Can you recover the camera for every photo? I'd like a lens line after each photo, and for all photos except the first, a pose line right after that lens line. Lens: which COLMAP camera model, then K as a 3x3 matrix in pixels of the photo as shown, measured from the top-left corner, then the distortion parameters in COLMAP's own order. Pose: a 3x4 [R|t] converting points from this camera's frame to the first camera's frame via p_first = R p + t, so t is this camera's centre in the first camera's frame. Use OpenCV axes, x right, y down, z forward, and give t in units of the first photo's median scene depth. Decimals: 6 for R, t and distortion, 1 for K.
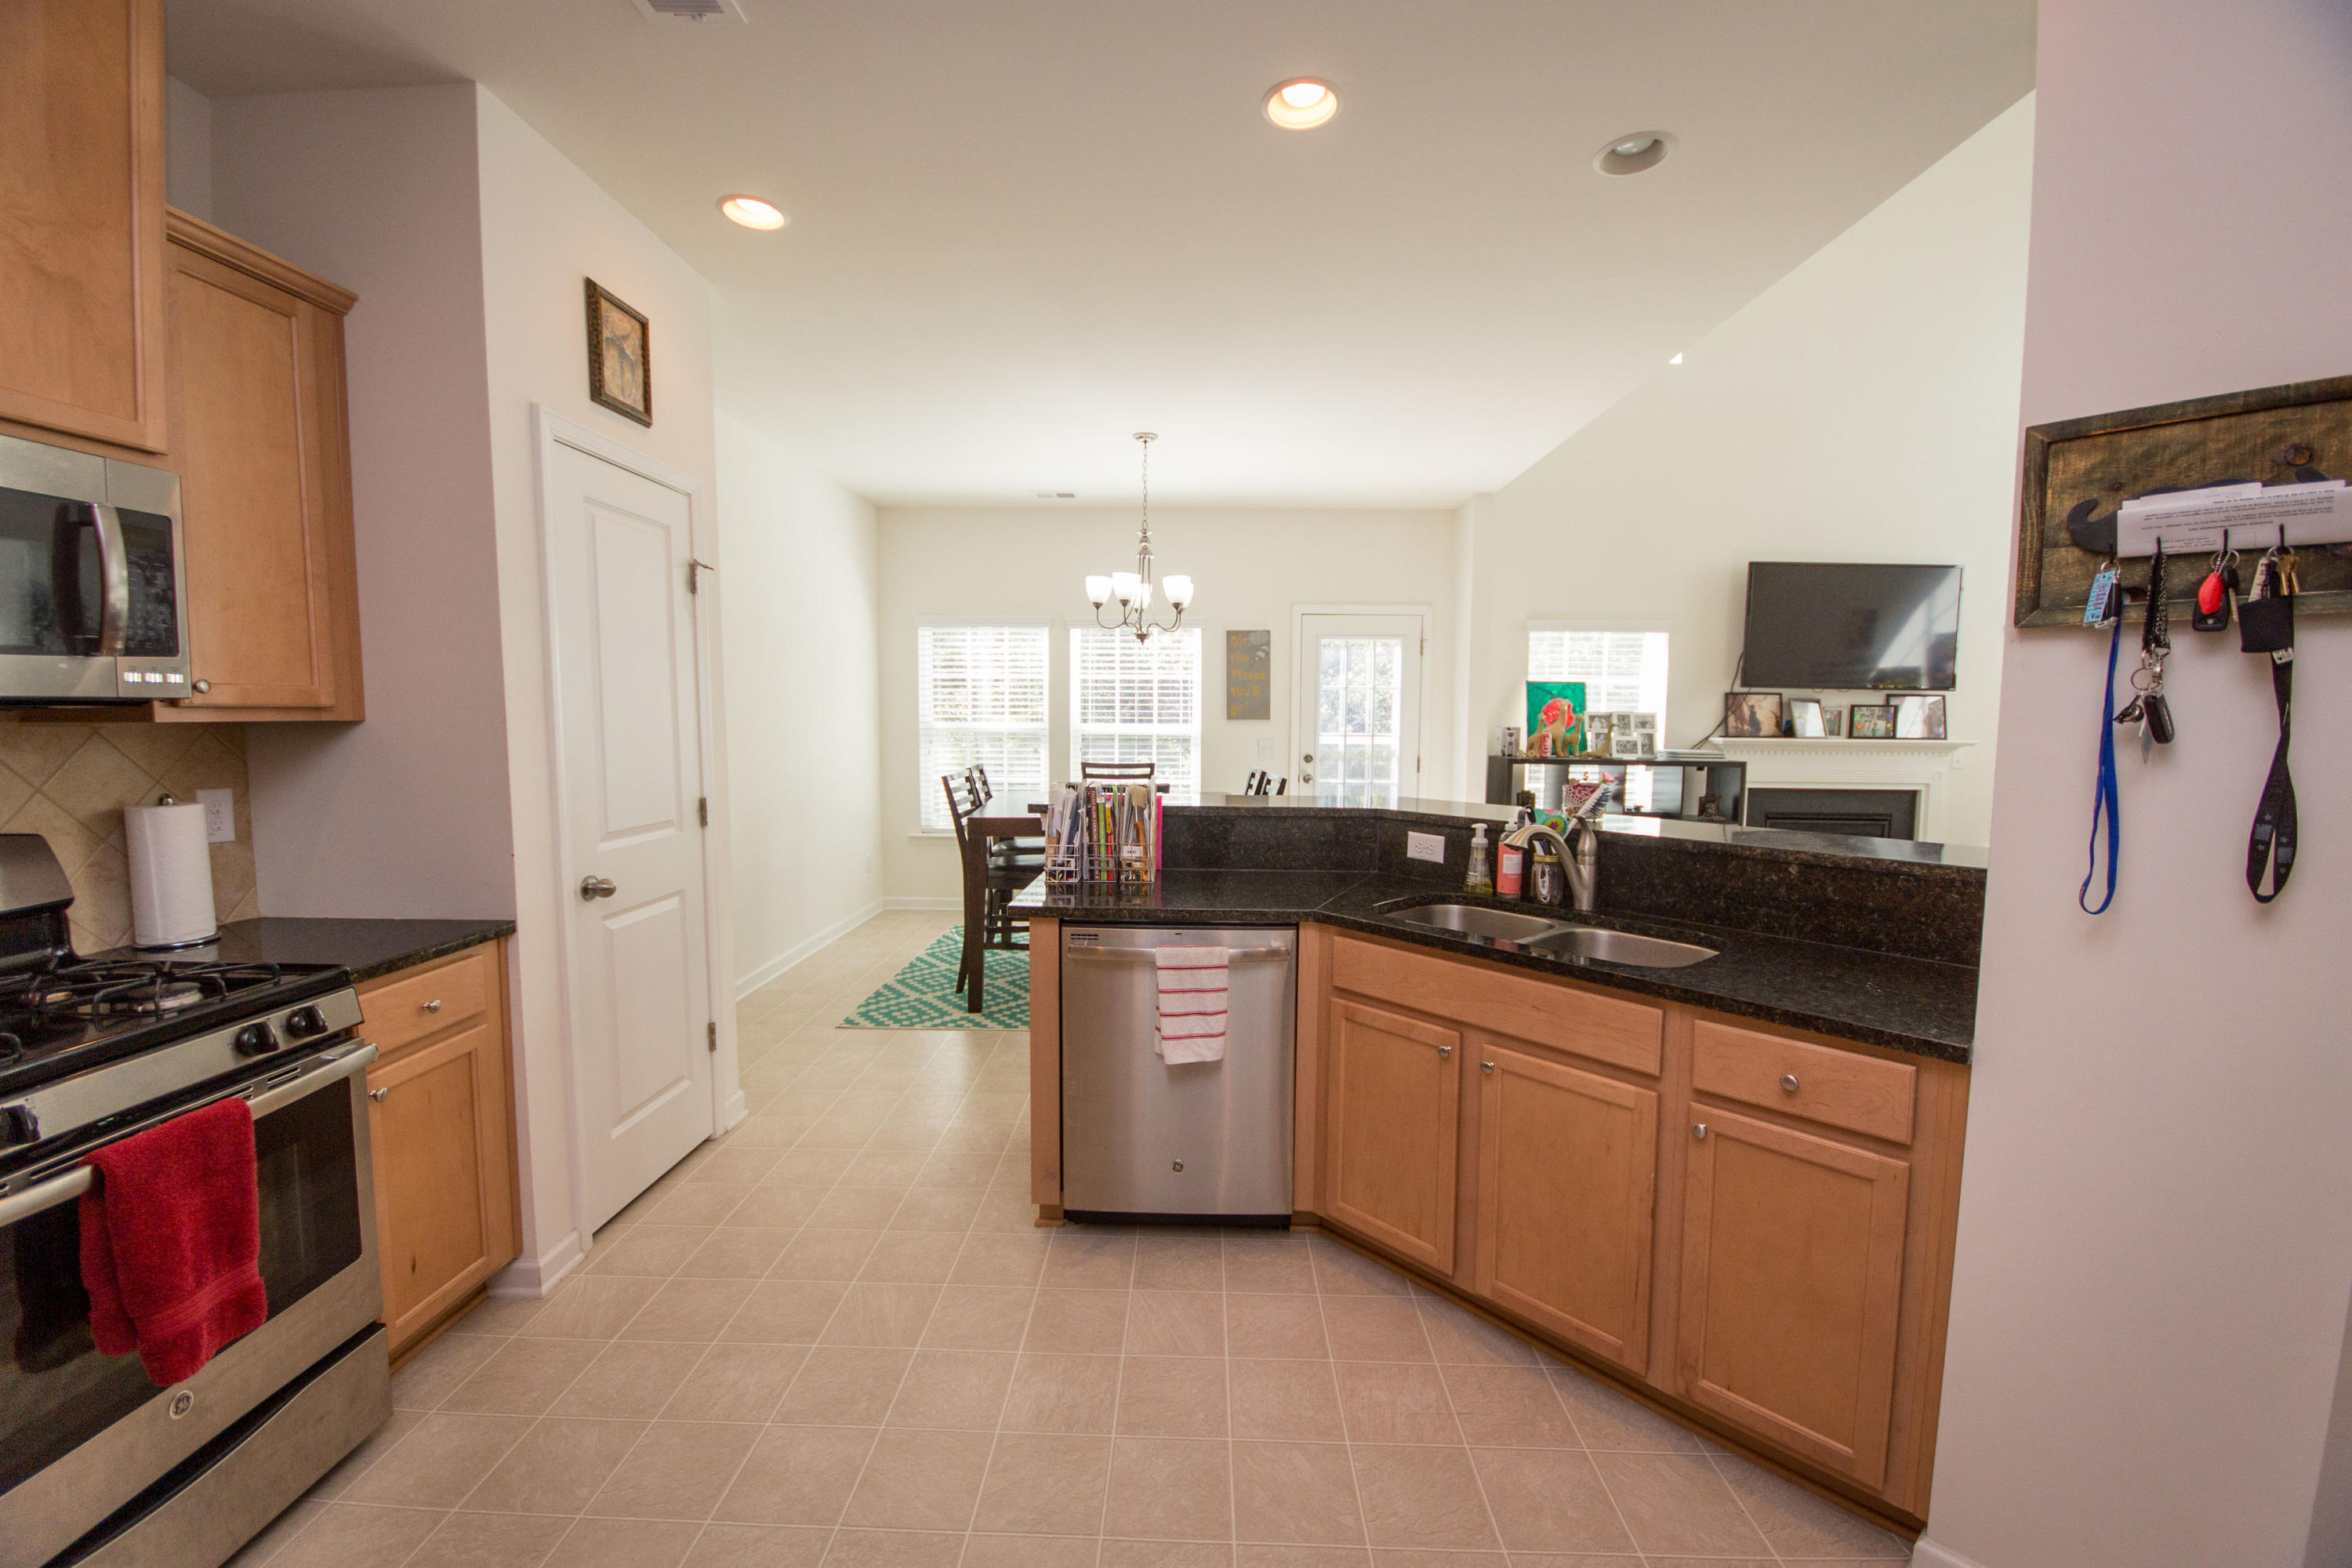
lens RADIAL K [[941.8, 0, 1172.7], [0, 941.8, 784.2], [0, 0, 1]] dist [0.016938, -0.015836]
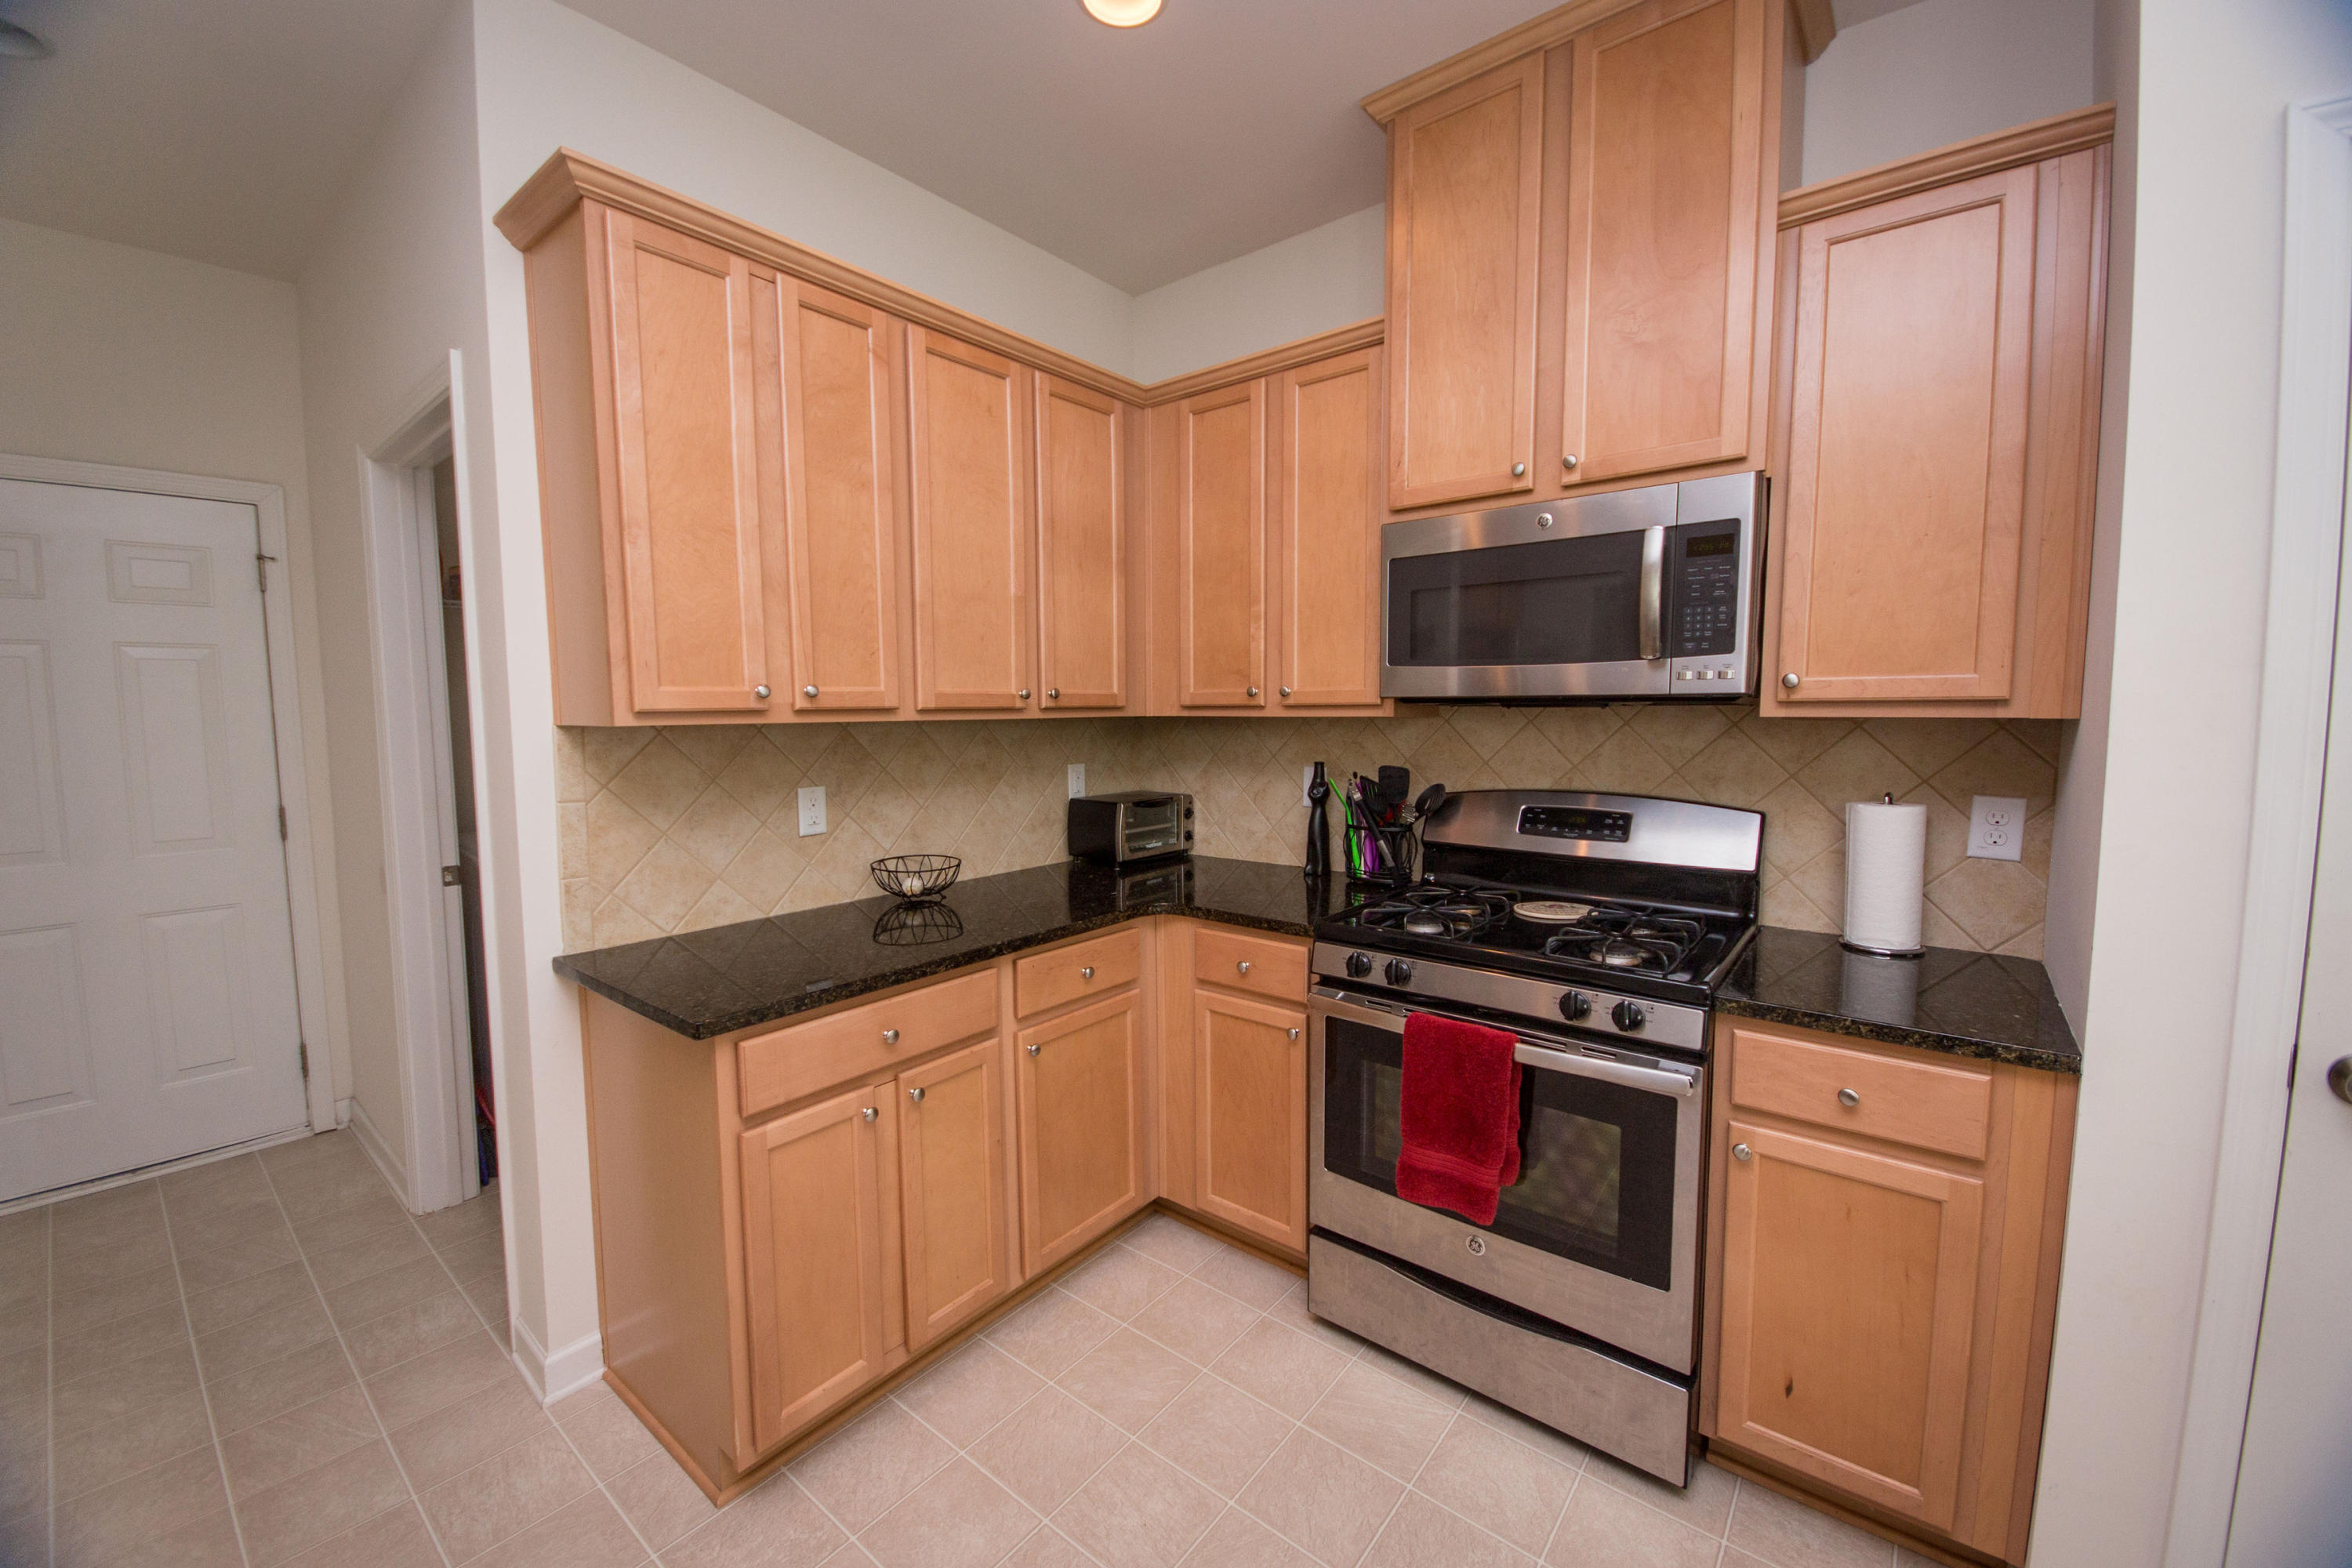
lens RADIAL K [[907.0, 0, 1169.1], [0, 907.0, 784.0], [0, 0, 1]] dist [0.017574, -0.016346]
pose [[-0.605310, 0.062177, -0.793558, 0.074213], [-0.060584, 0.990454, 0.123816, -0.047573], [0.793681, 0.123024, -0.595765, 0.674107]]
